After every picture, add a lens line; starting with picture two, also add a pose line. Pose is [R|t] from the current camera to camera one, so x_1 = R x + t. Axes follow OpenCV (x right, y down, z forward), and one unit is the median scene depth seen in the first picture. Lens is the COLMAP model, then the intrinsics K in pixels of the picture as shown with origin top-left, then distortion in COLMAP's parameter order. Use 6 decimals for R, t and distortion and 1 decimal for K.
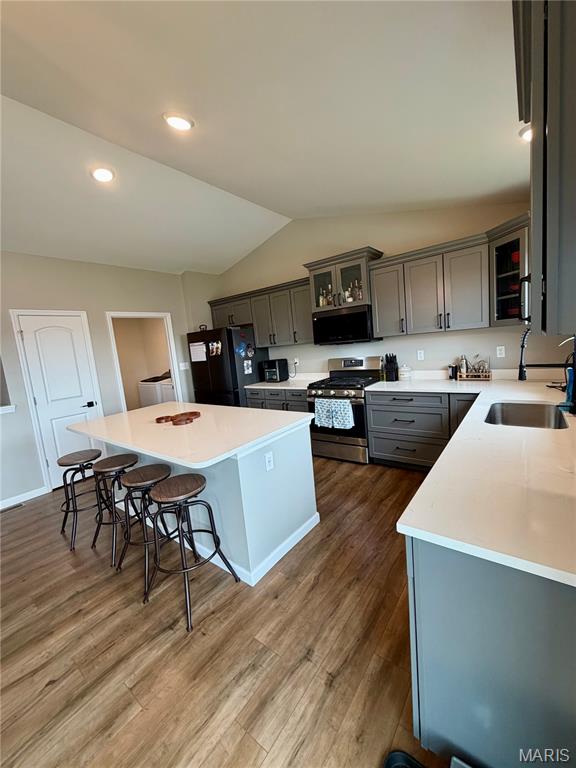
lens RADIAL K [[304.8, 0, 288.6], [0, 304.8, 382.2], [0, 0, 1]] dist [-0.000633, 0.000221]
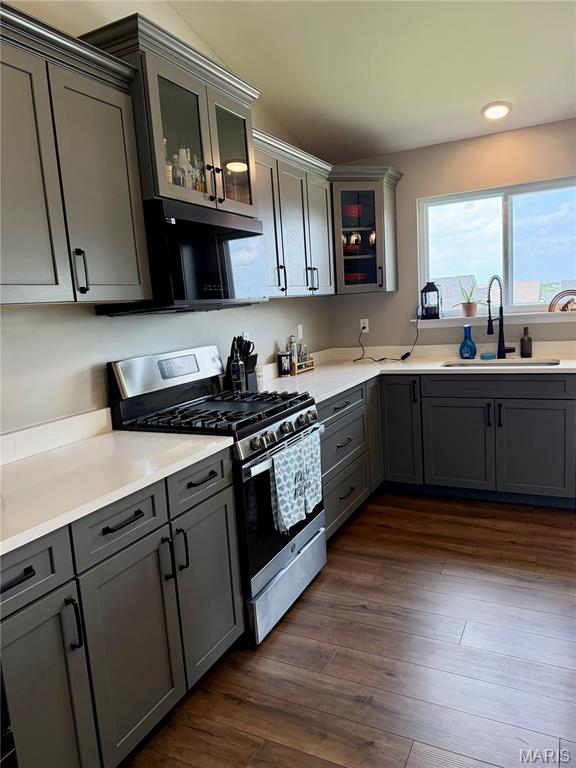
lens RADIAL K [[540.7, 0, 288.0], [0, 540.7, 384.0], [0, 0, 1]] dist [0.003689, 0.000702]
pose [[-0.180963, -0.038486, 0.982737, -0.504146], [0.208920, 0.974924, 0.076651, -0.069372], [-0.961044, 0.219184, -0.168385, 1.078398]]
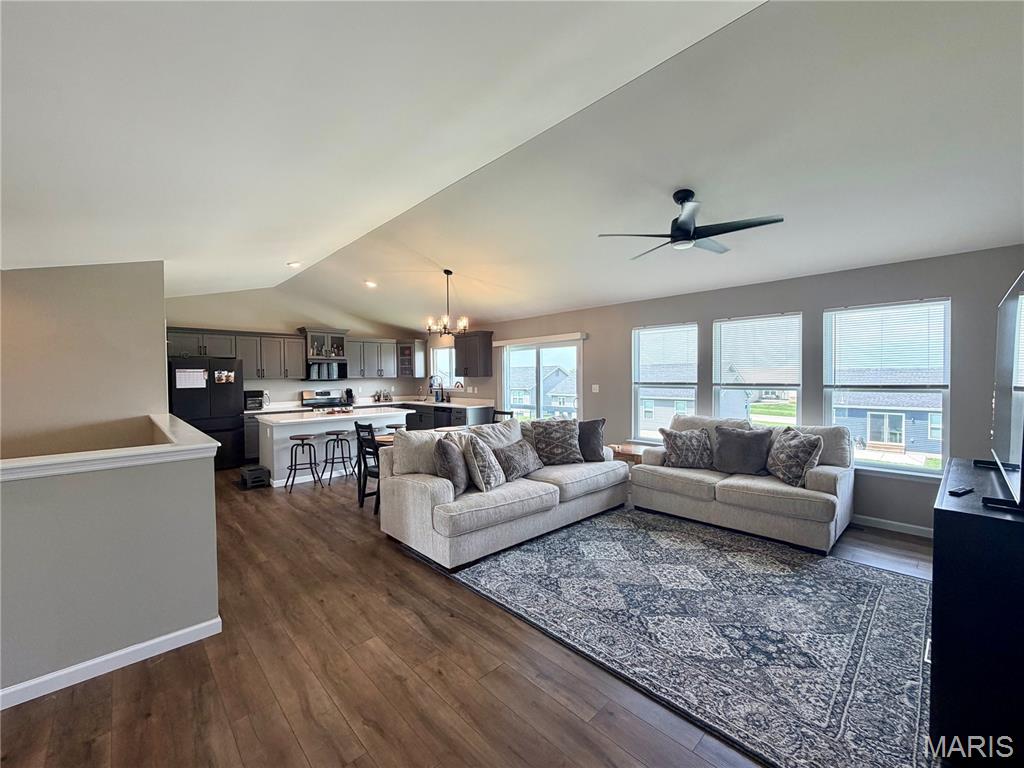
lens RADIAL K [[415.2, 0, 512.0], [0, 415.2, 384.0], [0, 0, 1]] dist [0.000576, -0.000255]
pose [[0.148223, 0.069615, 0.986501, -1.874124], [0.119107, 0.989002, -0.087687, 0.203098], [-0.981755, 0.130496, 0.138301, -0.254192]]
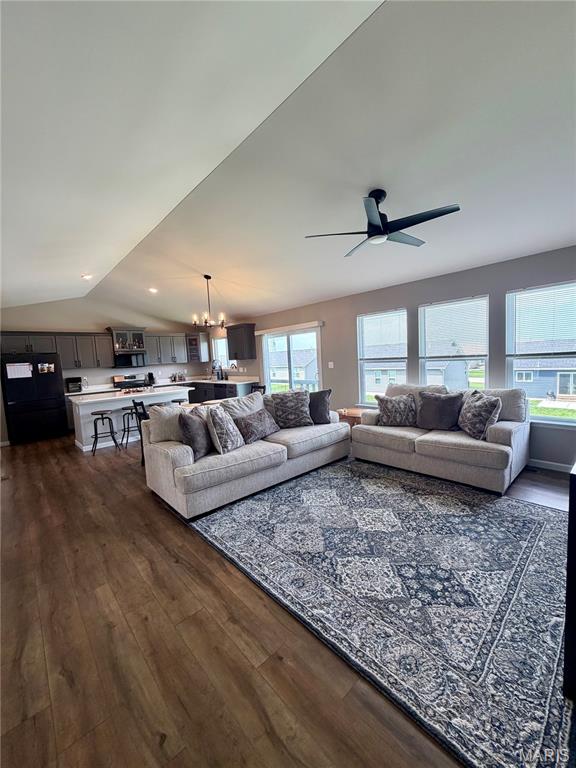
lens RADIAL K [[304.8, 0, 288.6], [0, 304.8, 382.2], [0, 0, 1]] dist [-0.000633, 0.000221]
pose [[0.168168, 0.000760, 0.985758, -1.746352], [0.160177, 0.986689, -0.028086, 0.210664], [-0.972658, 0.162619, 0.165807, -0.383326]]
